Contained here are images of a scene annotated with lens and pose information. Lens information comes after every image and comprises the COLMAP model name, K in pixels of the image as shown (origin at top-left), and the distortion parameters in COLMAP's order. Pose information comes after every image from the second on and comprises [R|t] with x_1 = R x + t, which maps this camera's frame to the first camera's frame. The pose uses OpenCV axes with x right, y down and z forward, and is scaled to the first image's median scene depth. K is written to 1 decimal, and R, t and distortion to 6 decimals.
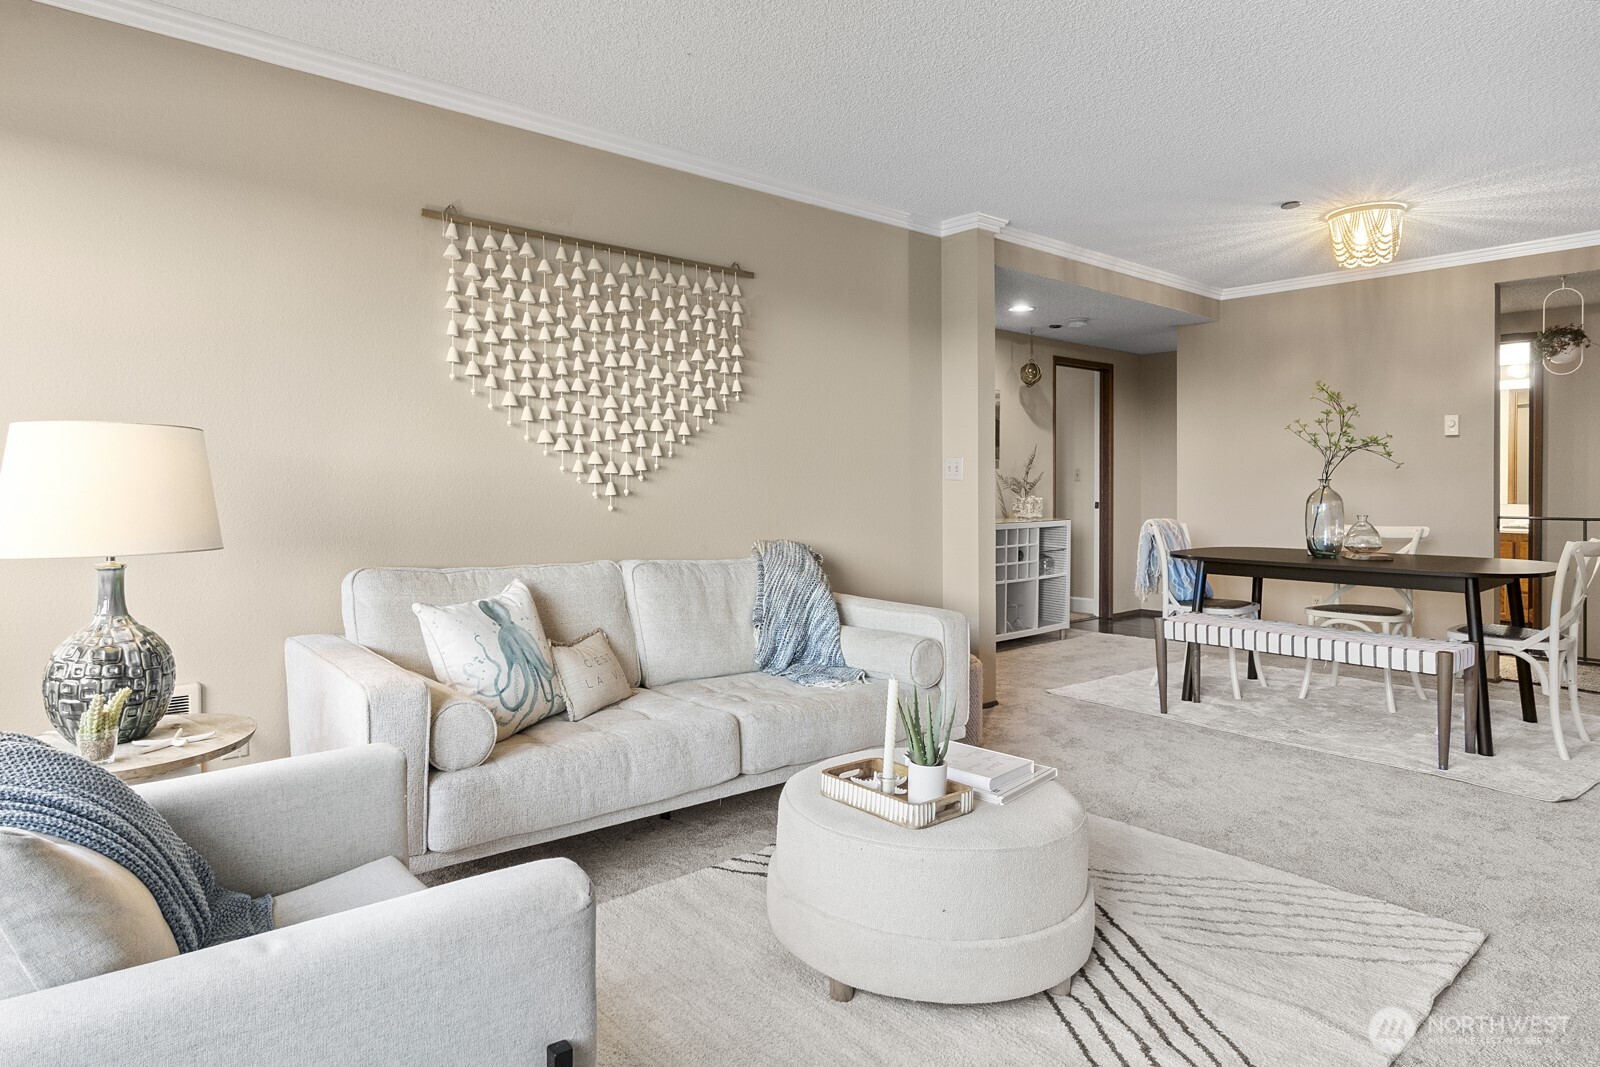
lens RADIAL K [[933.0, 0, 759.5], [0, 933.0, 496.3], [0, 0, 1]] dist [-0.003573, 0.000246]
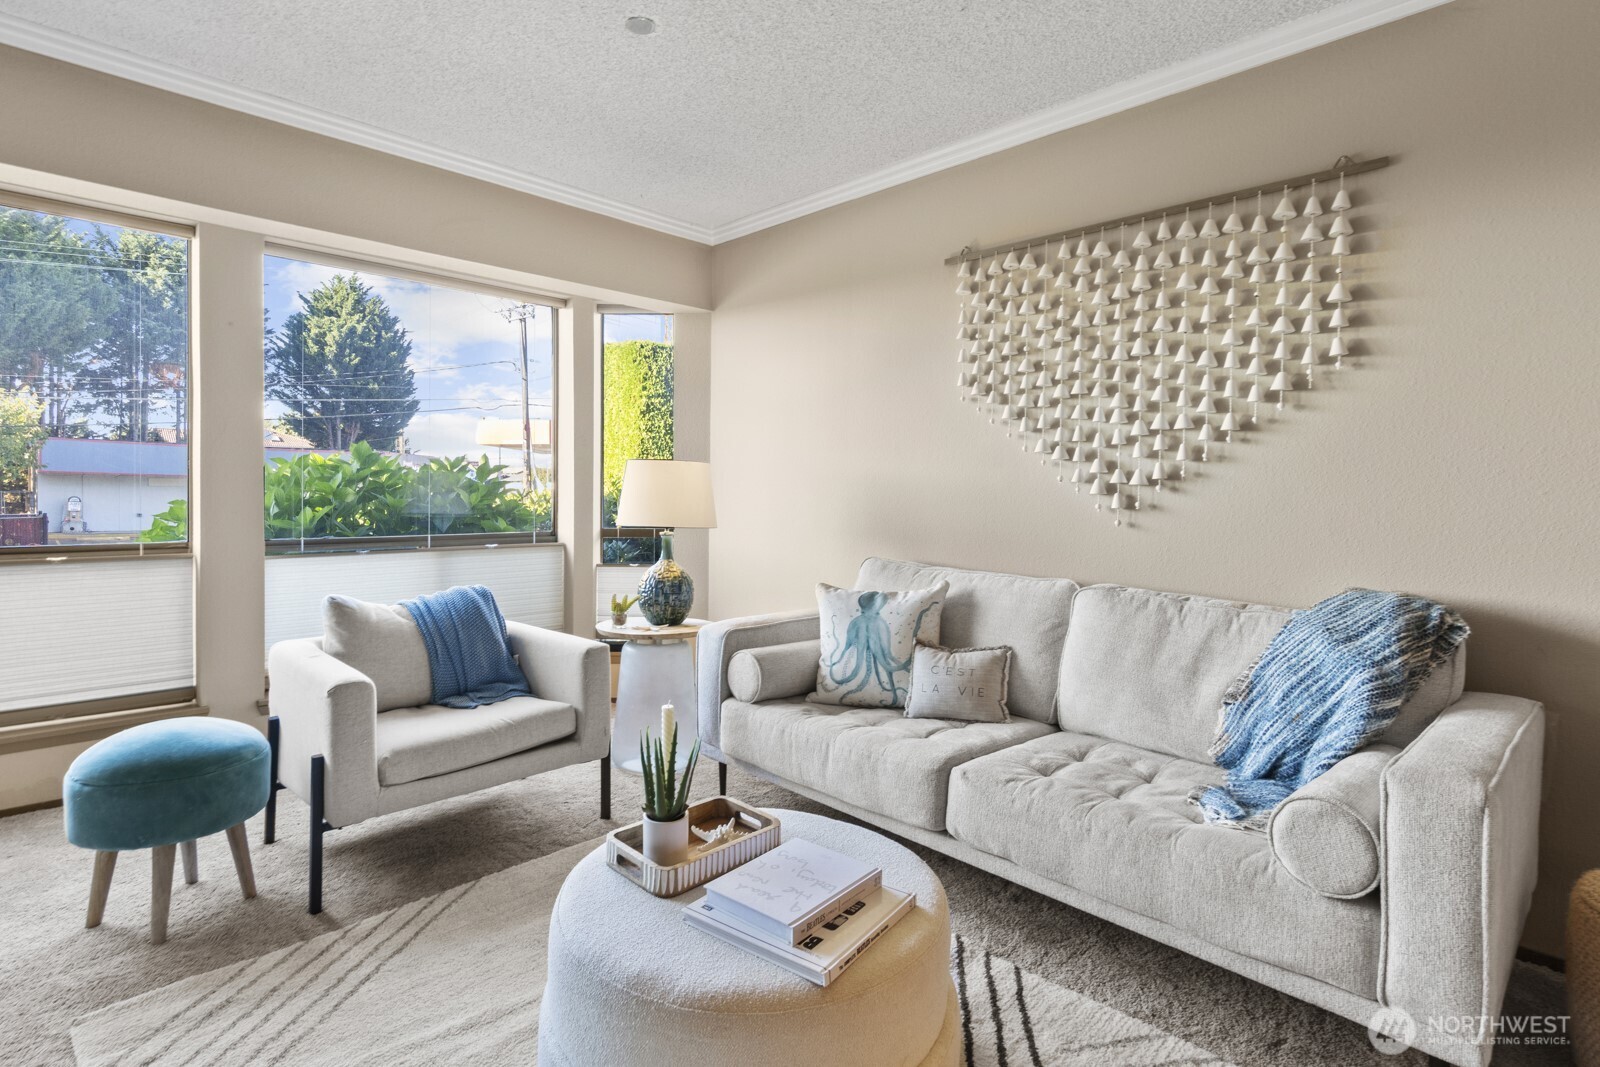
lens RADIAL K [[794.0, 0, 772.5], [0, 794.0, 503.9], [0, 0, 1]] dist [-0.001717, 0.000810]
pose [[0.084078, 0.015344, -0.996341, 0.545930], [-0.021625, 0.999674, 0.013571, -0.007845], [0.996224, 0.020405, 0.084383, 0.614176]]
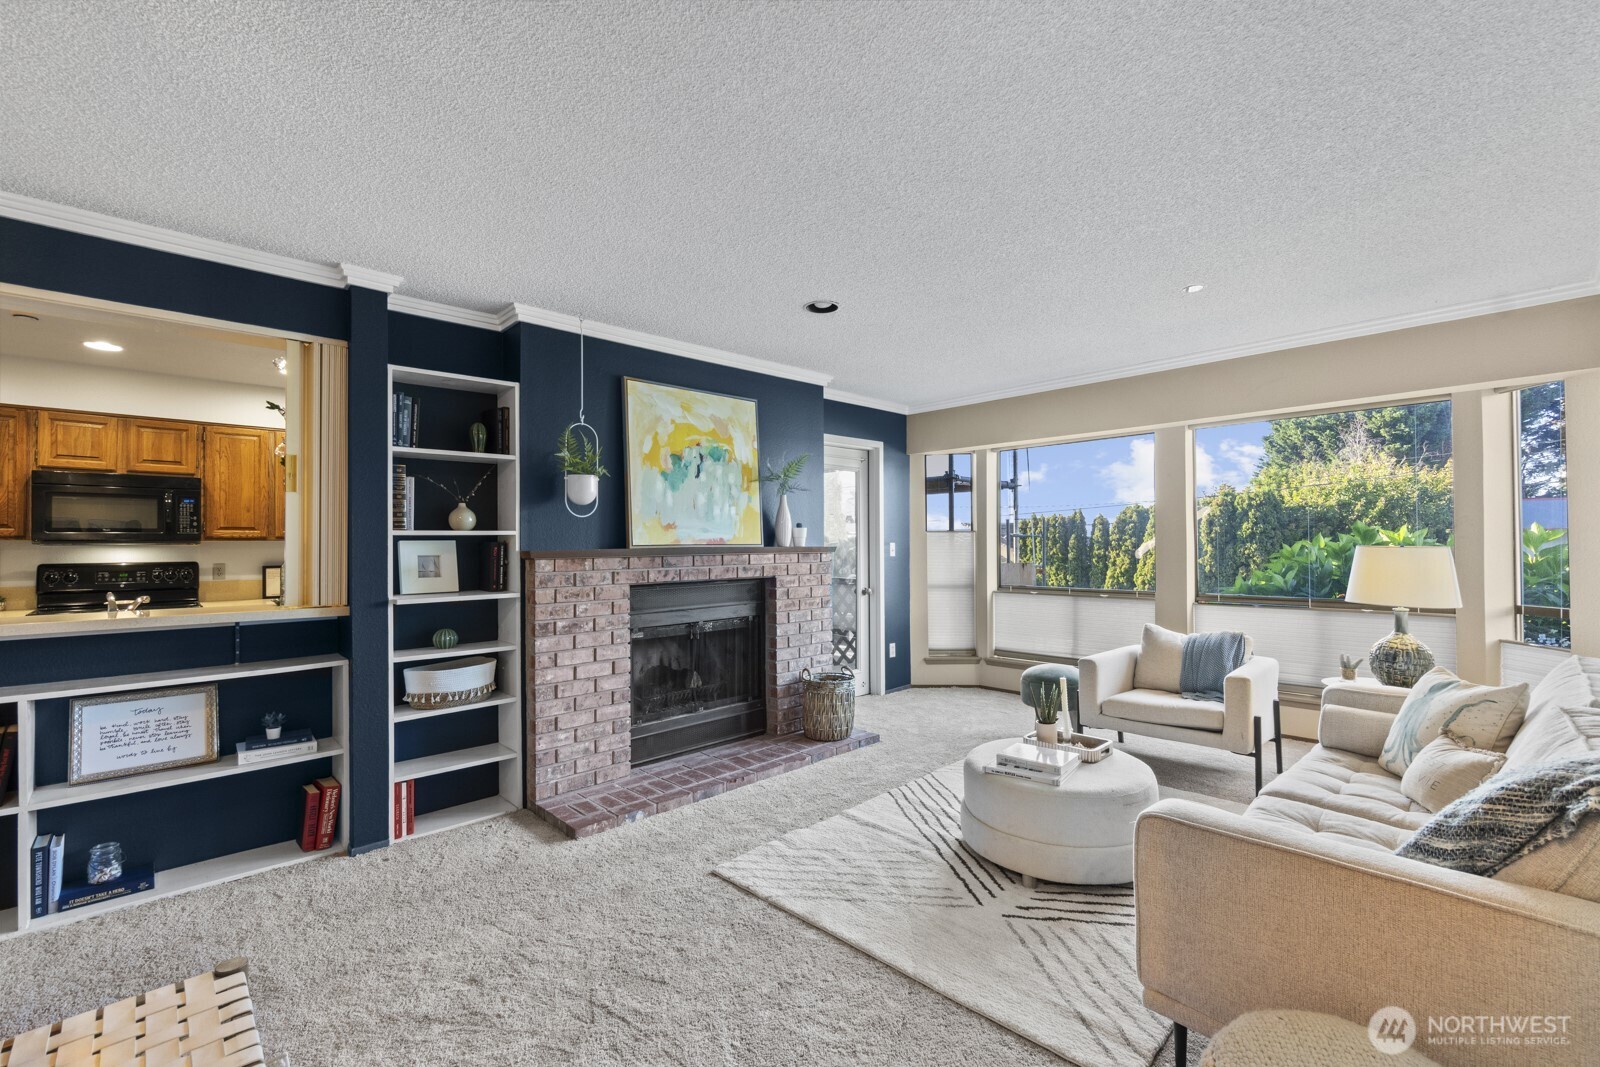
lens RADIAL K [[686.5, 0, 798.8], [0, 686.5, 536.0], [0, 0, 1]] dist [-0.005975, 0.000288]
pose [[-0.997616, 0.009050, -0.068420, 0.468768], [0.009139, 0.999958, -0.000988, -0.061532], [0.068408, -0.001611, -0.997656, 1.419597]]
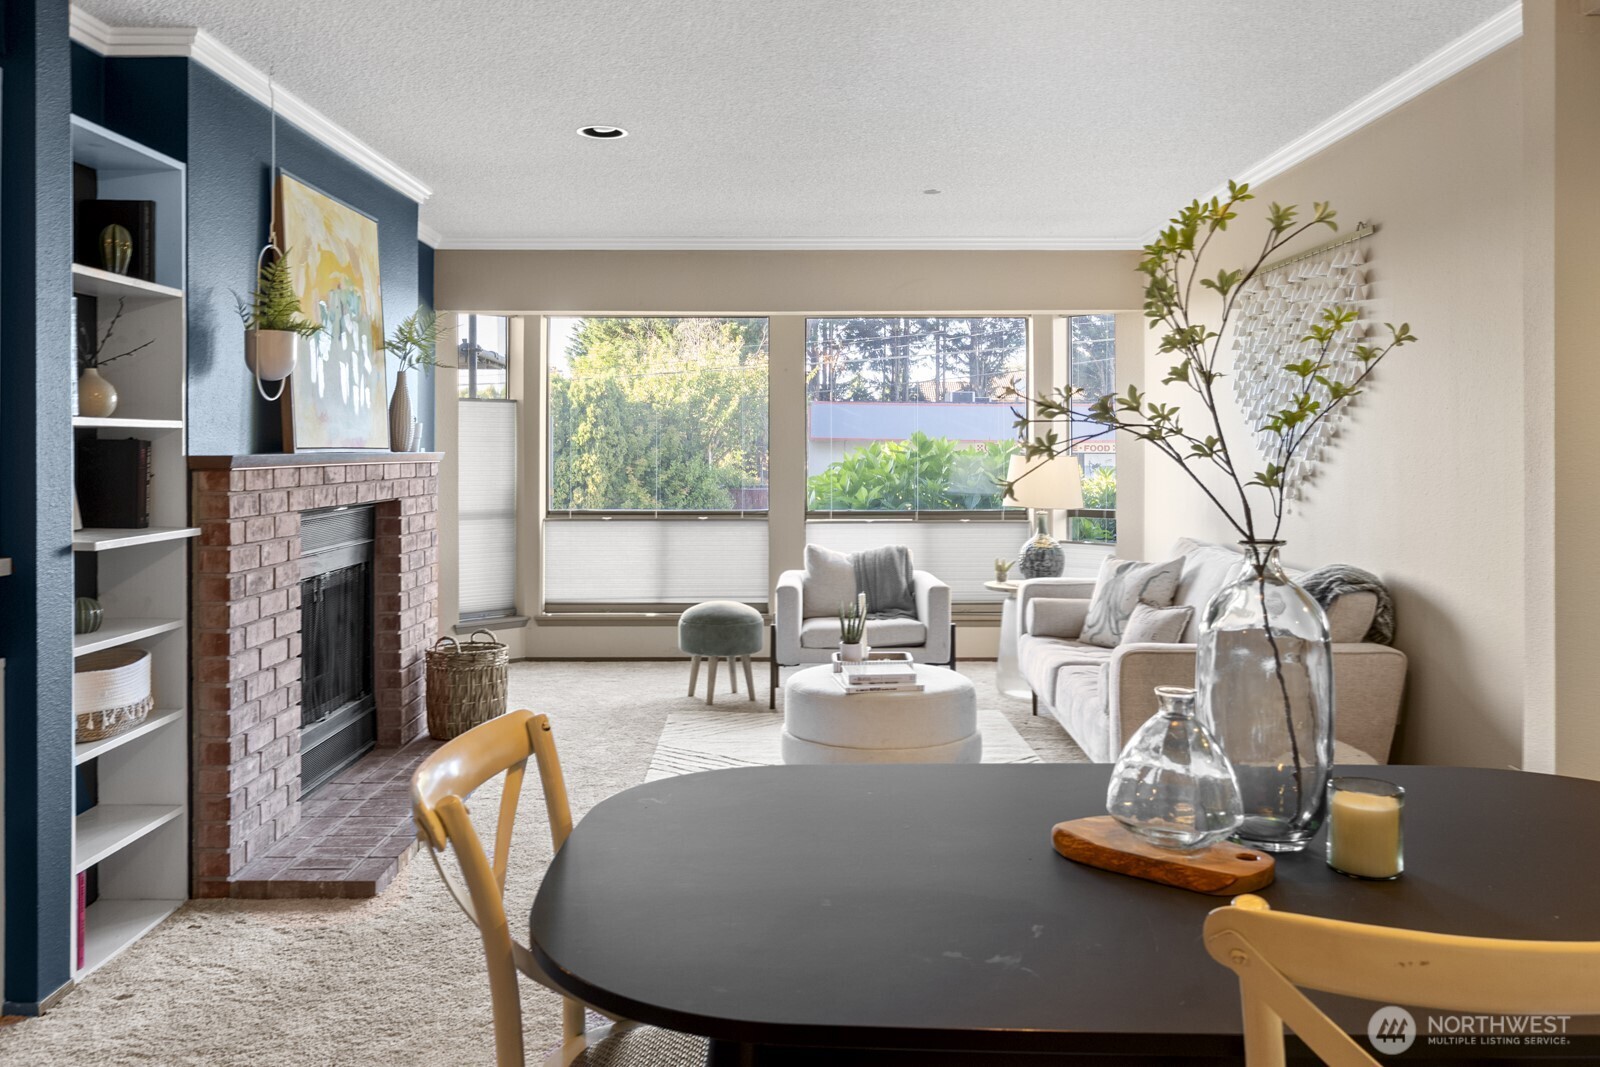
lens RADIAL K [[1262.8, 0, 803.0], [0, 1262.8, 453.3], [0, 0, 1]] dist [0.002690, -0.001163]
pose [[-0.632013, 0.003102, -0.774951, 1.263975], [-0.008451, 0.999905, 0.010895, -0.062670], [0.774911, 0.013435, -0.631927, 1.465765]]
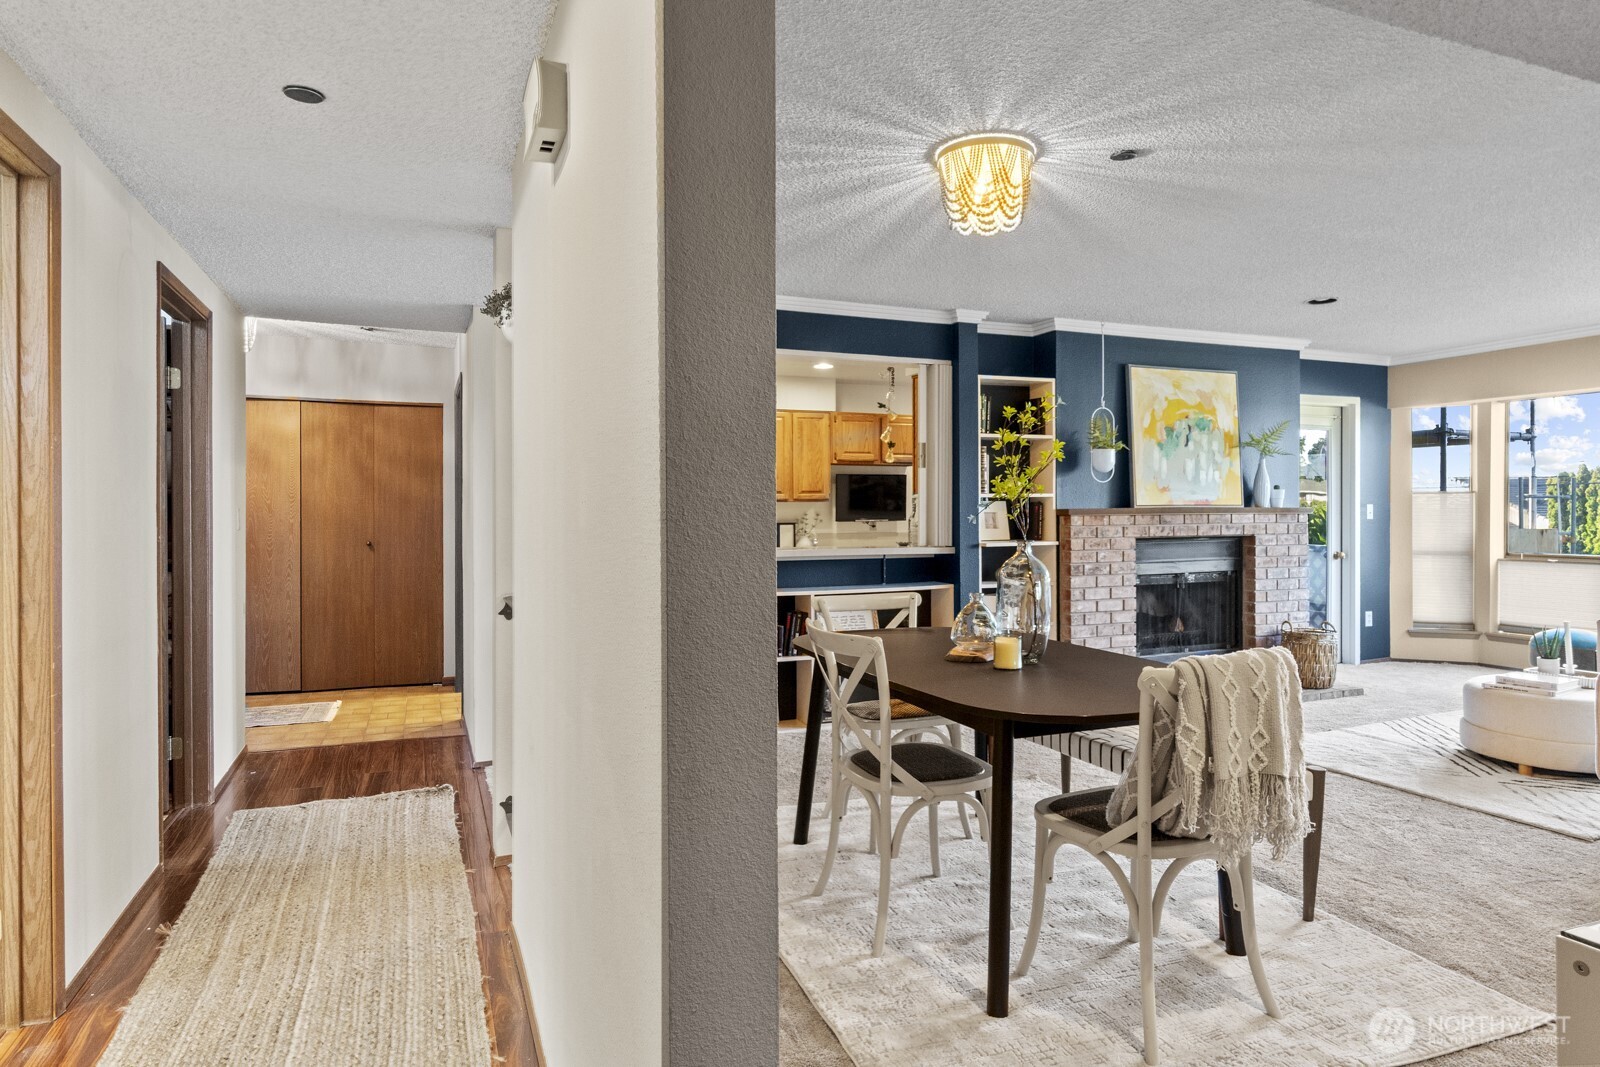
lens RADIAL K [[933.0, 0, 803.8], [0, 933.0, 516.4], [0, 0, 1]] dist [-0.003573, 0.000246]
pose [[-0.954595, 0.004925, 0.297865, 0.723541], [0.009886, 0.999836, 0.015152, -0.062139], [-0.297741, 0.017408, -0.954488, 2.170784]]
